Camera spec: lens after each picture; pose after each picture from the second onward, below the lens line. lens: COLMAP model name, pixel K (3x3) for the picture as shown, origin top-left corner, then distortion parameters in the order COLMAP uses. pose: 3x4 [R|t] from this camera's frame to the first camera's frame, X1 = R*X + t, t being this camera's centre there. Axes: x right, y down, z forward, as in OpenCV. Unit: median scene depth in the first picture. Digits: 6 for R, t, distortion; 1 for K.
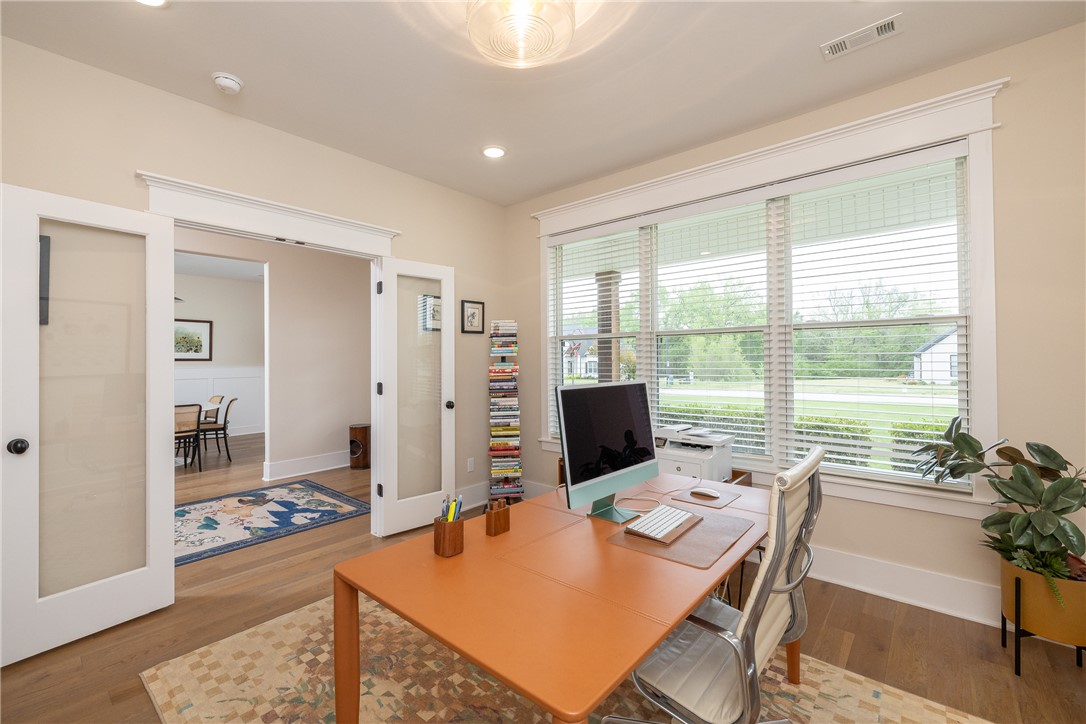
lens RADIAL K [[466.6, 0, 543.0], [0, 466.6, 362.0], [0, 0, 1]] dist [0.000645, 0.000044]
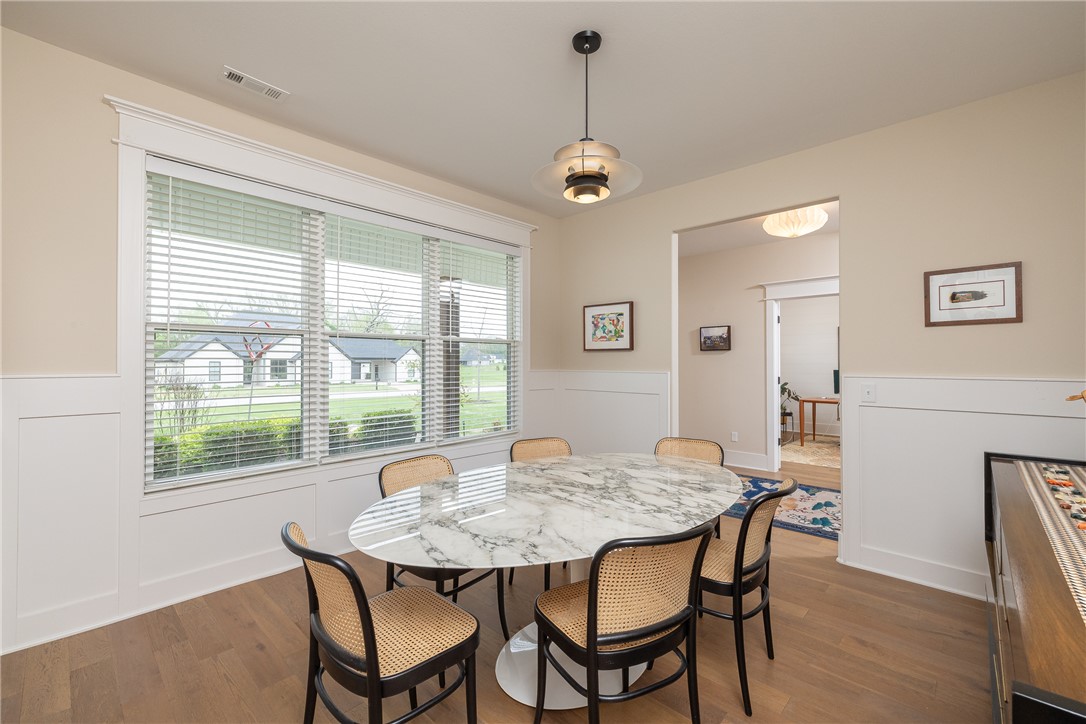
lens RADIAL K [[466.6, 0, 543.0], [0, 466.6, 362.0], [0, 0, 1]] dist [0.000645, 0.000044]
pose [[0.034274, 0.012942, 0.999329, -1.108127], [-0.002725, 0.999914, -0.012856, 0.007324], [-0.999409, -0.002283, 0.034306, 0.968590]]
